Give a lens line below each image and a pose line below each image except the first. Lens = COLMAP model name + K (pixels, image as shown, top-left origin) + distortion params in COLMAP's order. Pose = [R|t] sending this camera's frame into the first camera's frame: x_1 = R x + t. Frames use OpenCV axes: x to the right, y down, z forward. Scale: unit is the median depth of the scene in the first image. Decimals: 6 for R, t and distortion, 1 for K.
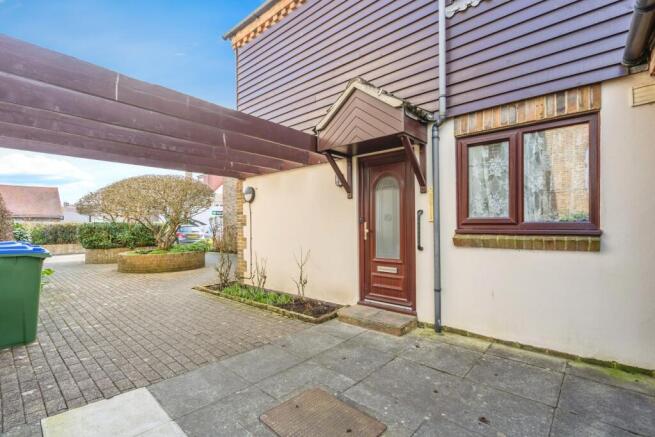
lens RADIAL K [[298.8, 0, 327.5], [0, 298.8, 222.4], [0, 0, 1]] dist [0.000504, 0.000038]
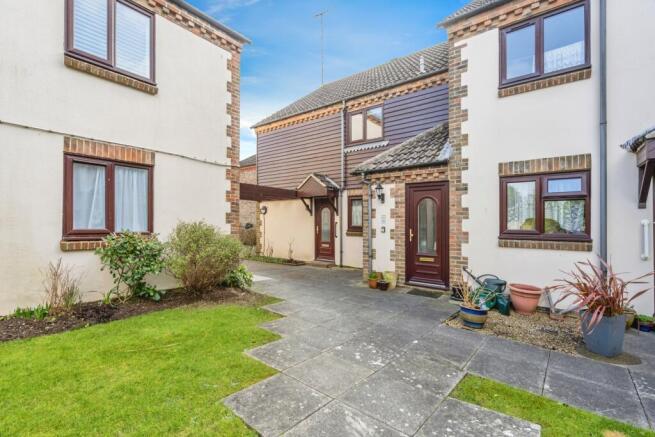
lens RADIAL K [[298.8, 0, 327.7], [0, 298.8, 217.2], [0, 0, 1]] dist [0.000504, 0.000038]
pose [[0.998992, 0.006167, 0.044462, 0.108161], [-0.006514, 0.999950, 0.007650, -0.094625], [-0.044412, -0.007932, 0.998982, -1.472408]]
